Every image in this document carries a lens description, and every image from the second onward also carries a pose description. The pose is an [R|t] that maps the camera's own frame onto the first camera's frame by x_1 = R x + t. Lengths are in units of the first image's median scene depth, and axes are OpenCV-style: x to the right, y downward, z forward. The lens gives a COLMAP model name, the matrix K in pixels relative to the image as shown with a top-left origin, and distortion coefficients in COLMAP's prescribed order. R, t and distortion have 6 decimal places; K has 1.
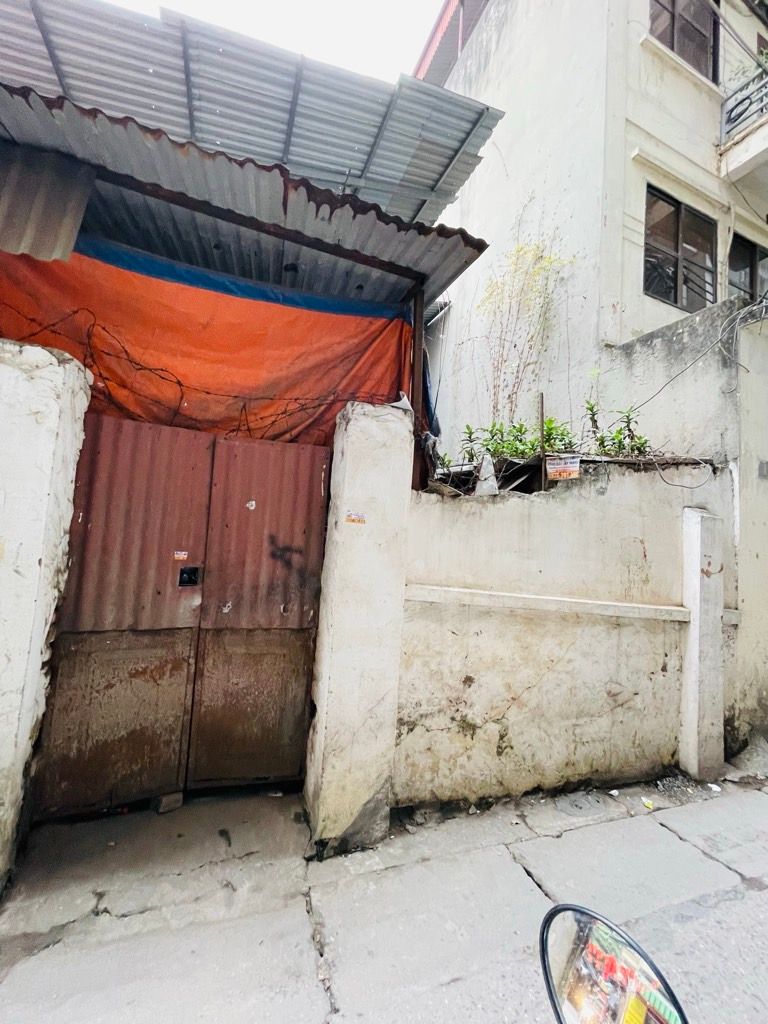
lens RADIAL K [[411.8, 0, 380.7], [0, 411.8, 509.6], [0, 0, 1]] dist [-0.000875, -0.000134]
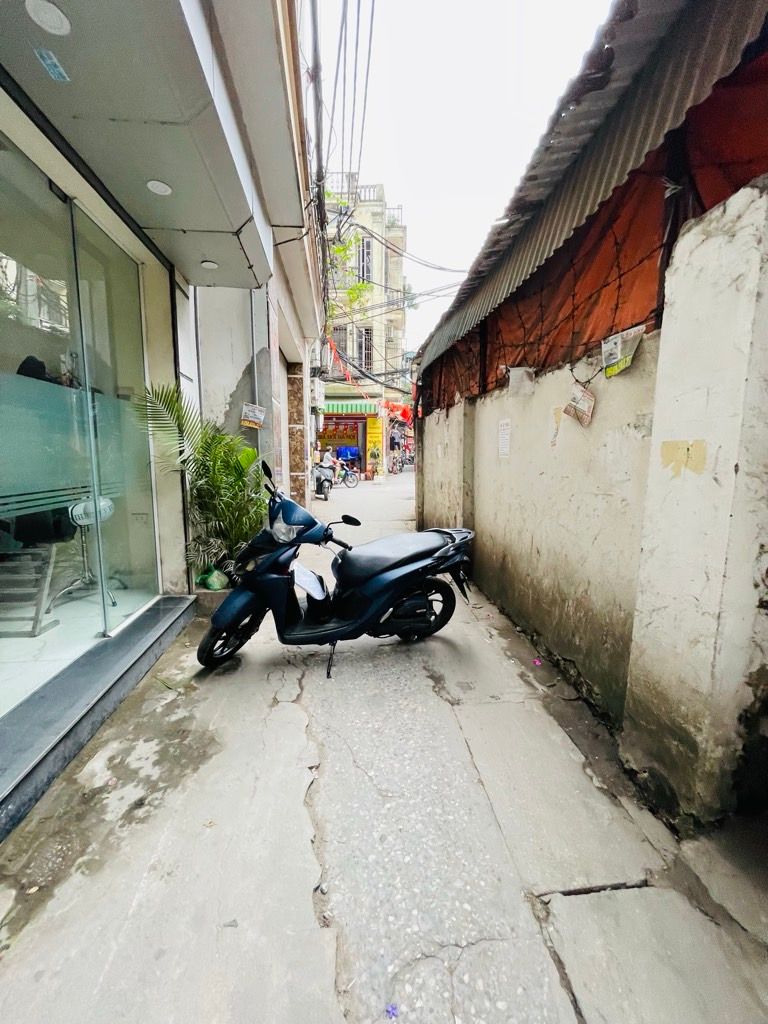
lens RADIAL K [[411.8, 0, 379.0], [0, 411.8, 508.0], [0, 0, 1]] dist [-0.000875, -0.000134]
pose [[-0.280435, 0.060434, -0.957969, 0.083218], [0.042078, 0.997831, 0.050631, 0.082543], [0.958950, -0.026110, -0.282370, 0.340715]]
